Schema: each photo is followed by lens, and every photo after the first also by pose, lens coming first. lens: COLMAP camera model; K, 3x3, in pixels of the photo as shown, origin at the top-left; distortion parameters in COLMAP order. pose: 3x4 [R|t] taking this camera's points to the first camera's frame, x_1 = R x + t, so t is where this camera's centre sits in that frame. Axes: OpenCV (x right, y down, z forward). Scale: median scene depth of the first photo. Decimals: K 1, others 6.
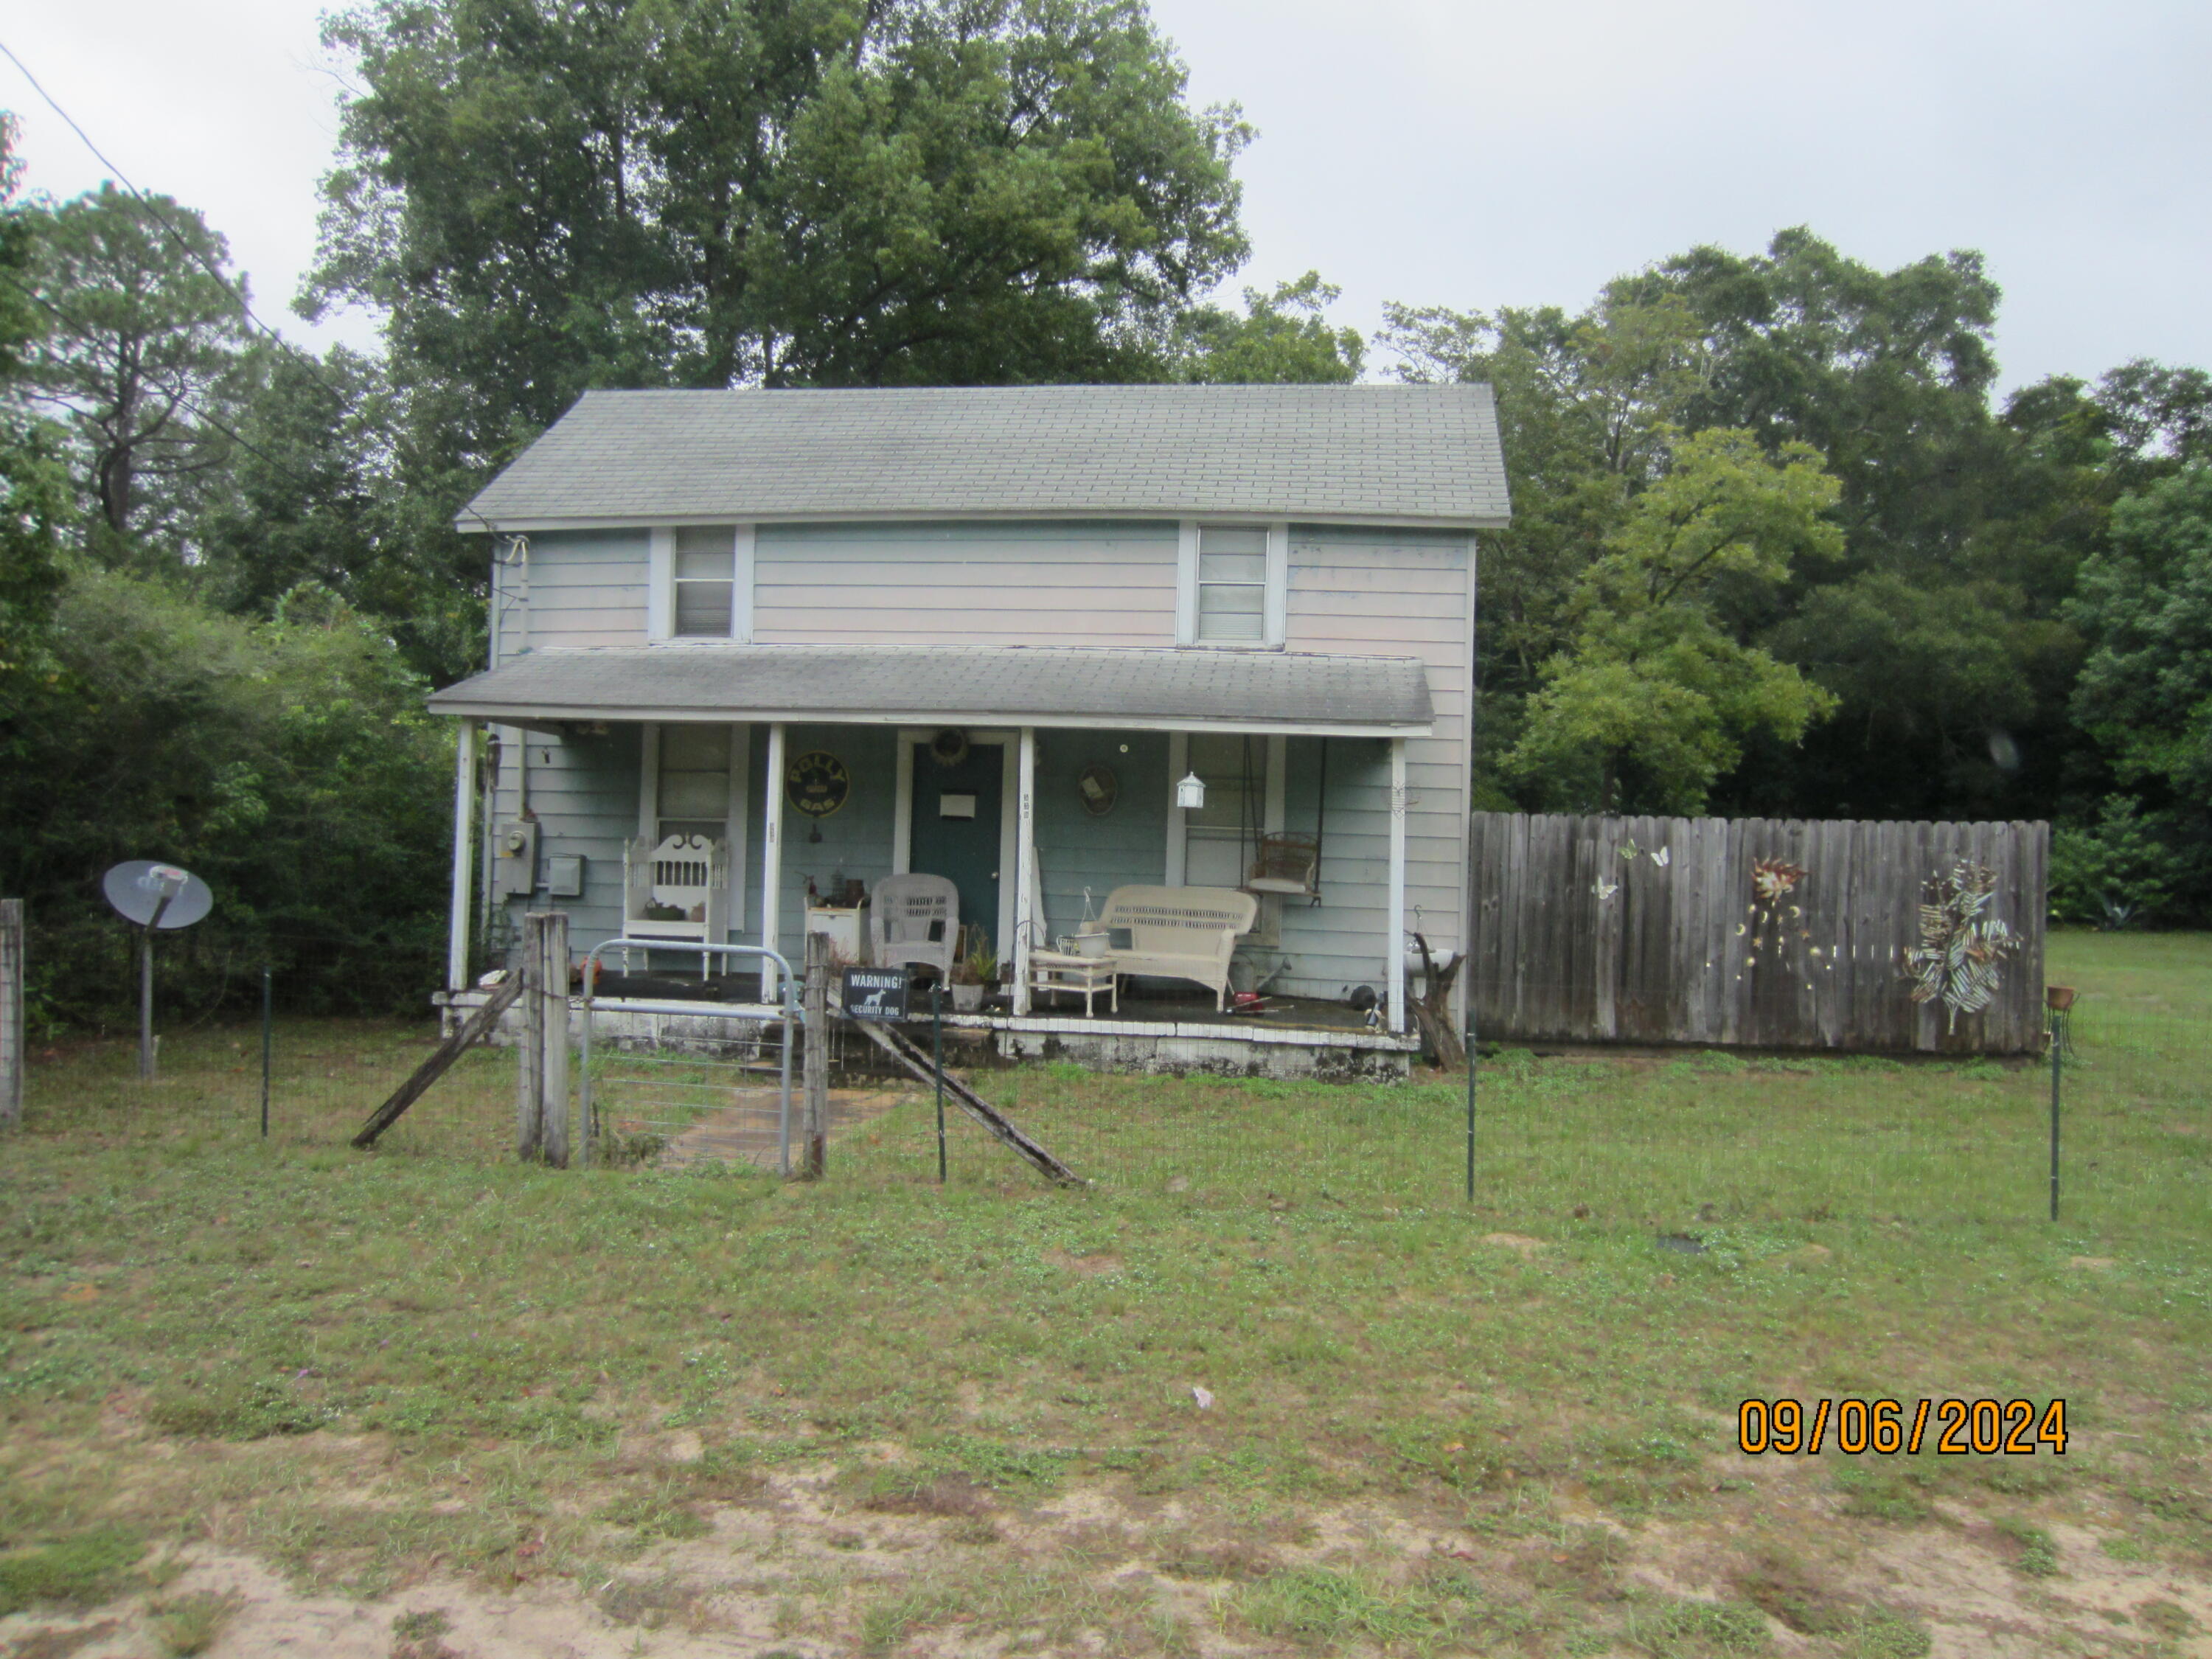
lens RADIAL K [[1569.6, 0, 1106.0], [0, 1569.6, 829.5], [0, 0, 1]] dist [-0.078730, 0.102147]
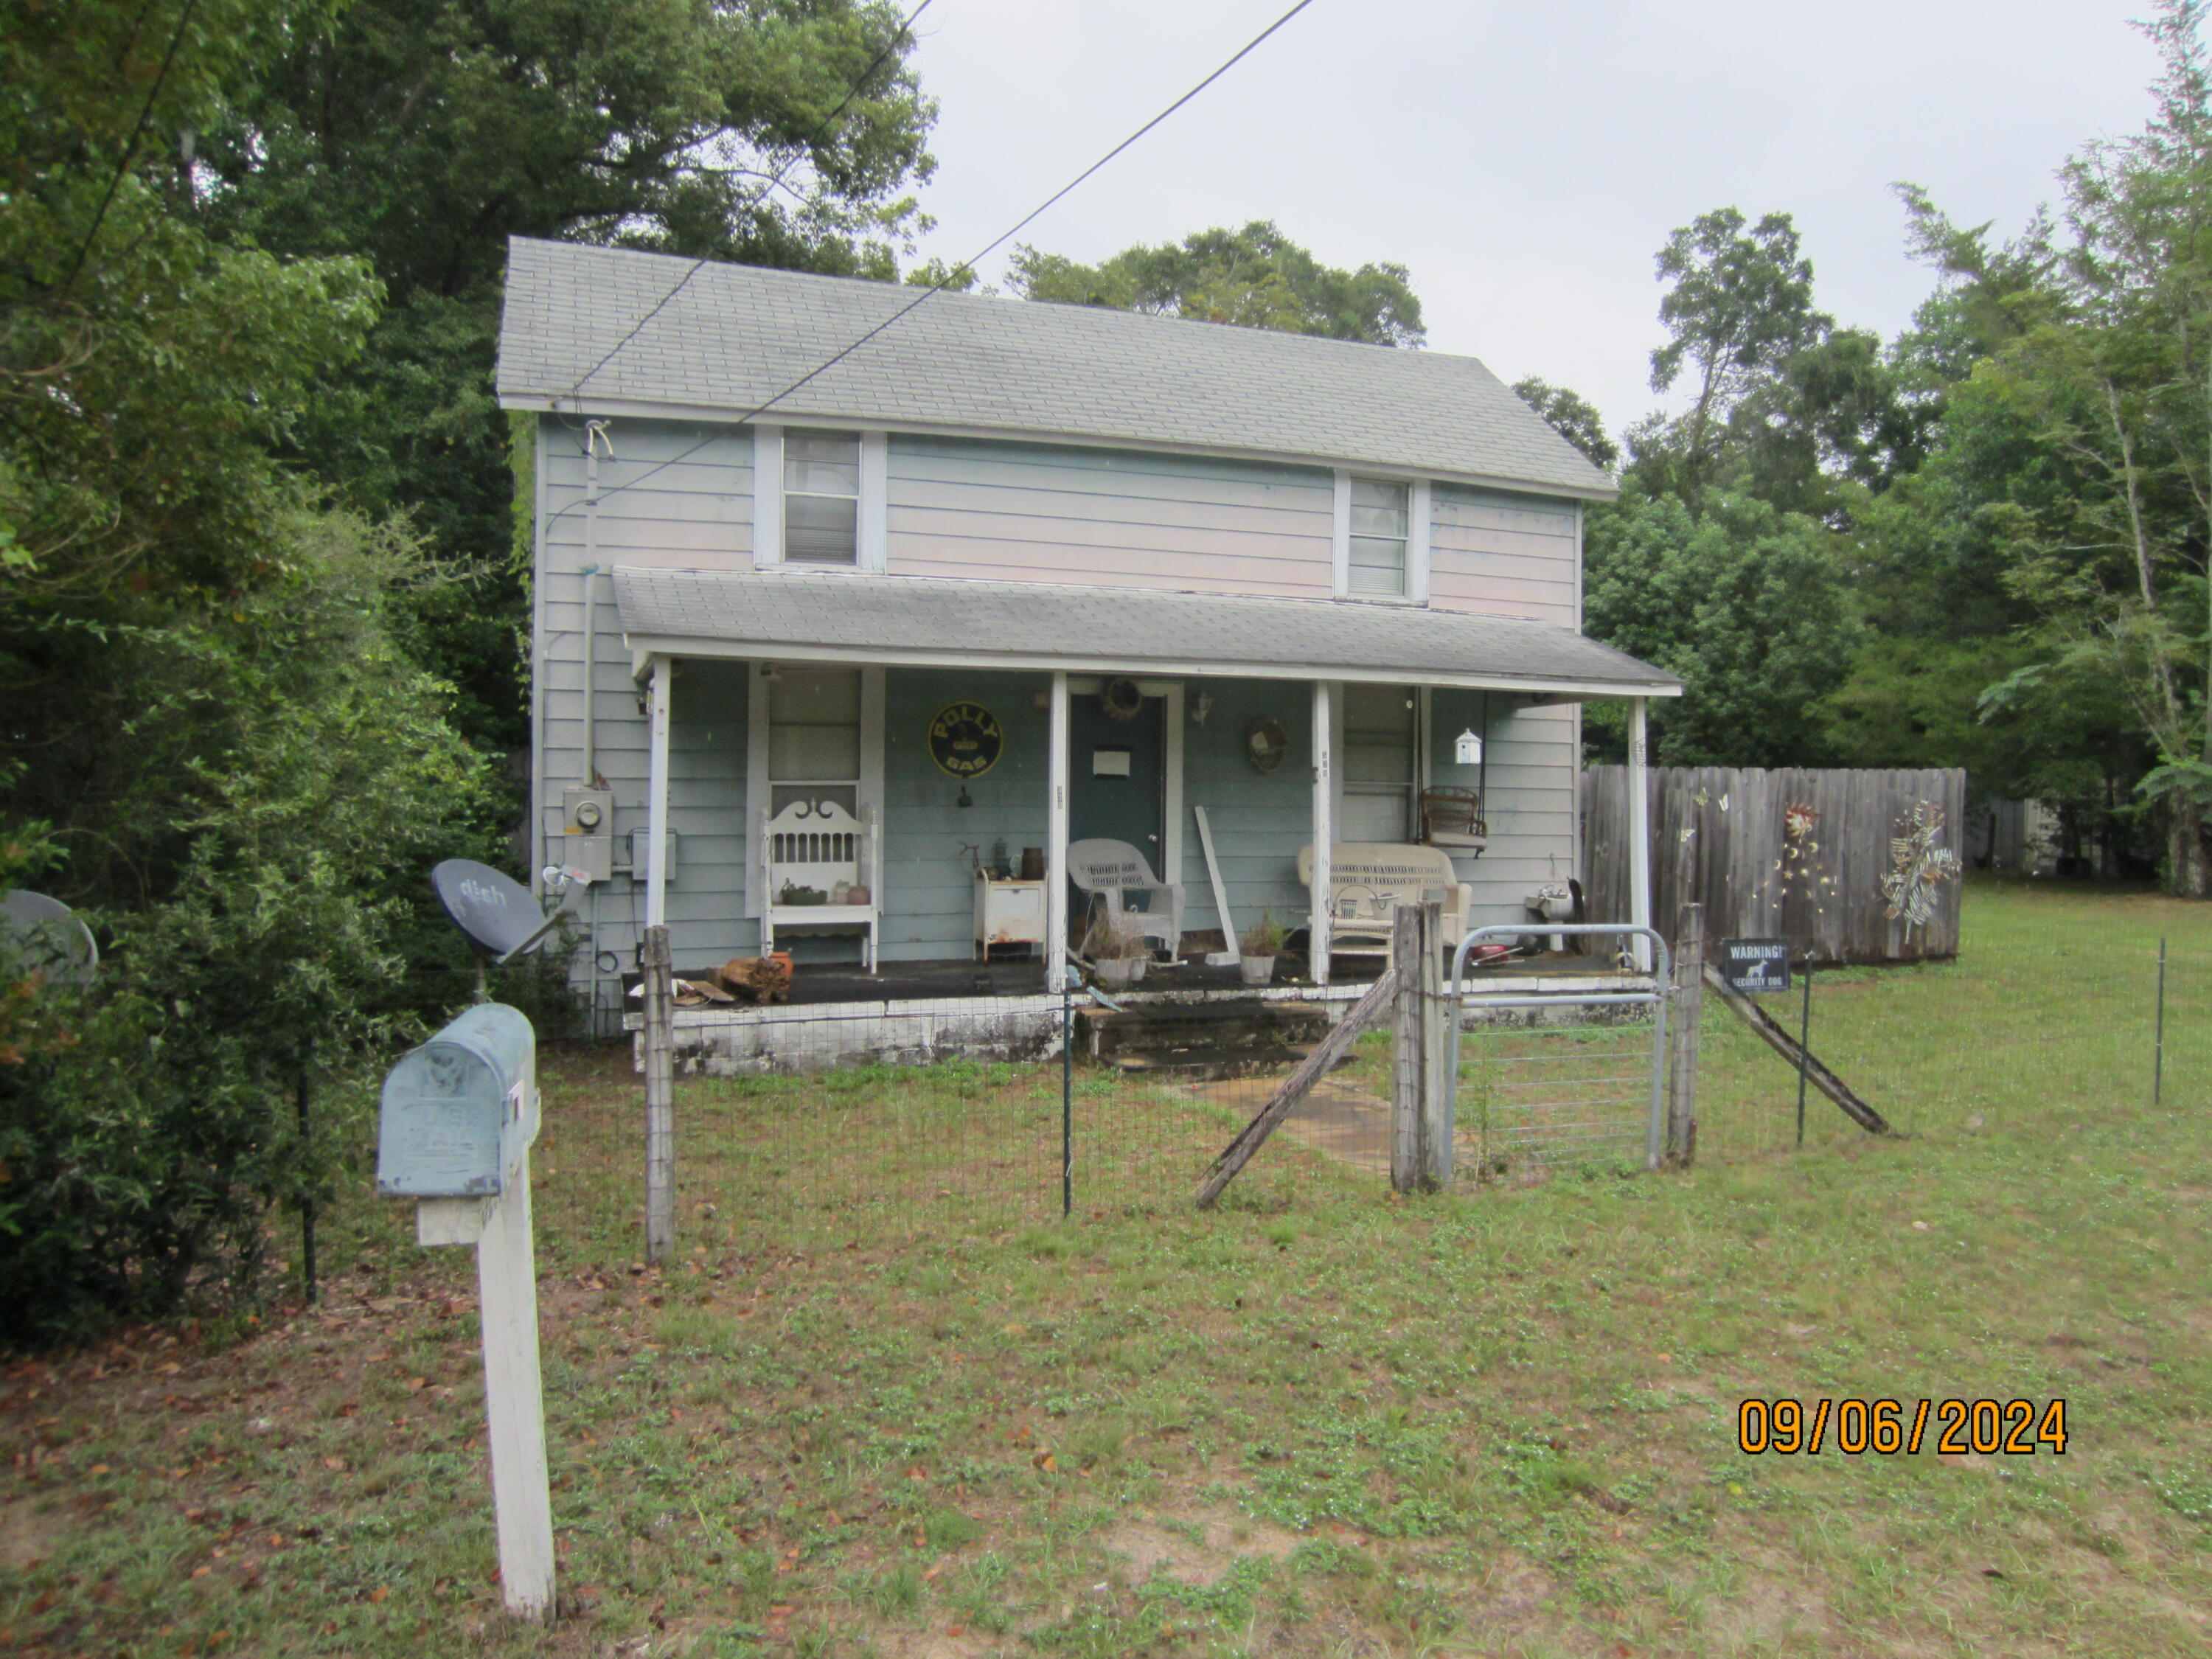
lens RADIAL K [[1574.8, 0, 1106.0], [0, 1574.8, 829.5], [0, 0, 1]] dist [-0.032235, 0.001096]
pose [[0.884294, -0.029489, 0.465999, -0.569302], [0.013419, 0.999197, 0.037766, -0.012171], [-0.466738, -0.027143, 0.883979, 0.202115]]
